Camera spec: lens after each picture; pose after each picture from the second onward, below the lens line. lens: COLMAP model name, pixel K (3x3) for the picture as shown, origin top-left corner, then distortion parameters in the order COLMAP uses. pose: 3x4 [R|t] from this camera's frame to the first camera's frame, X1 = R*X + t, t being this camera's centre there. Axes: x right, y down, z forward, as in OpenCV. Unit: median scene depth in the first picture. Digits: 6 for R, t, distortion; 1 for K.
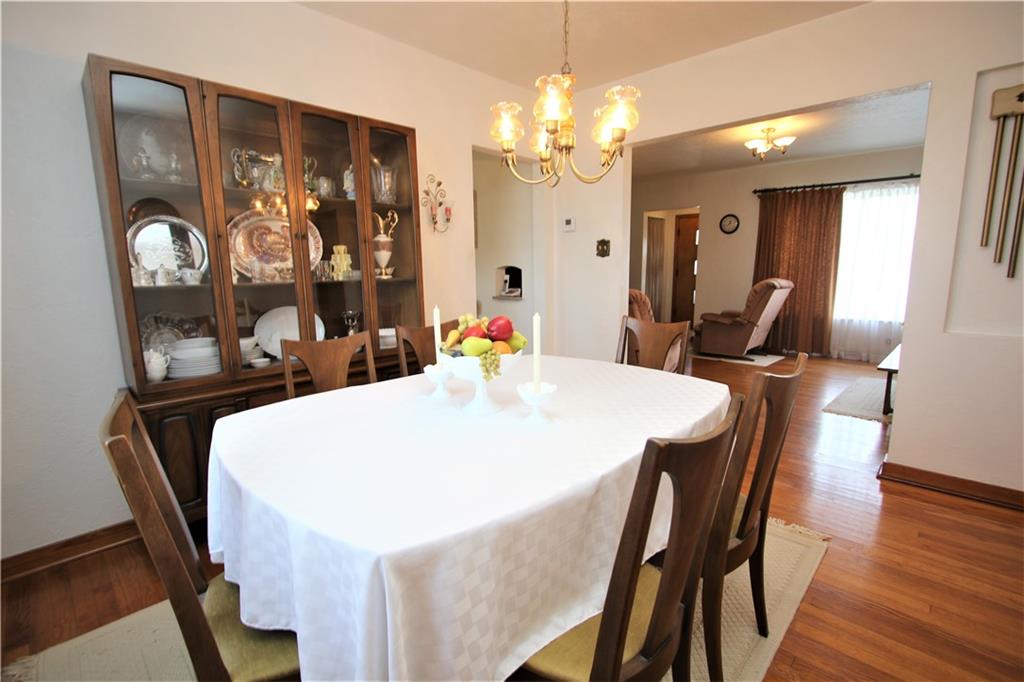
lens RADIAL K [[468.2, 0, 515.2], [0, 468.2, 342.1], [0, 0, 1]] dist [-0.015129, 0.000102]
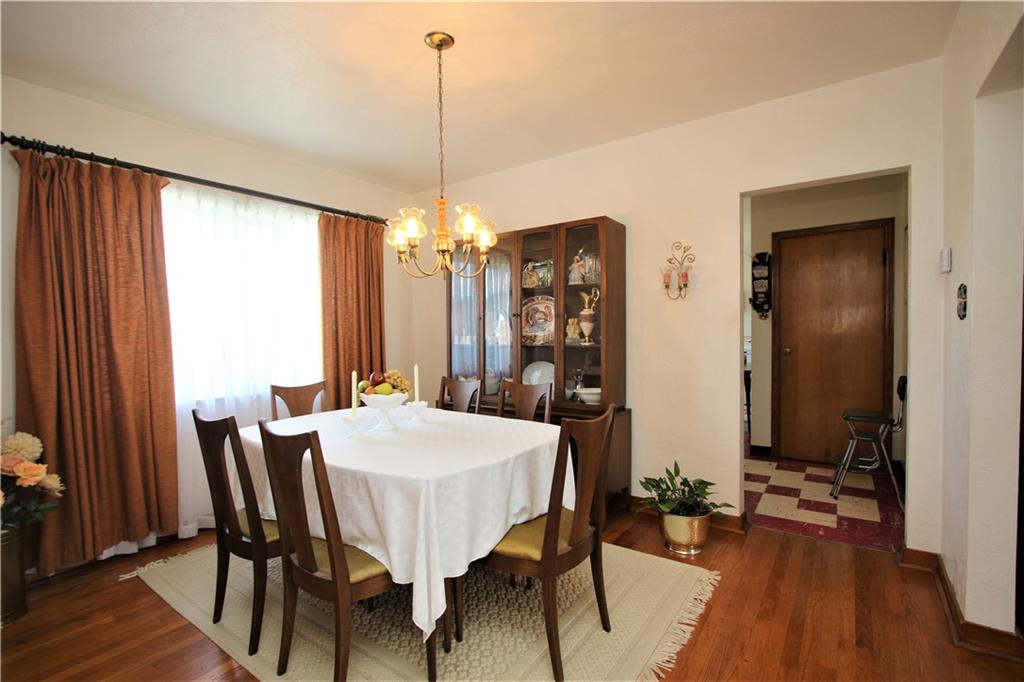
lens RADIAL K [[468.2, 0, 513.1], [0, 468.2, 342.8], [0, 0, 1]] dist [-0.015129, 0.000102]
pose [[0.169344, 0.032891, -0.985008, 0.867230], [-0.143855, 0.989564, 0.008311, -0.125607], [0.975002, 0.140291, 0.172308, 0.618140]]
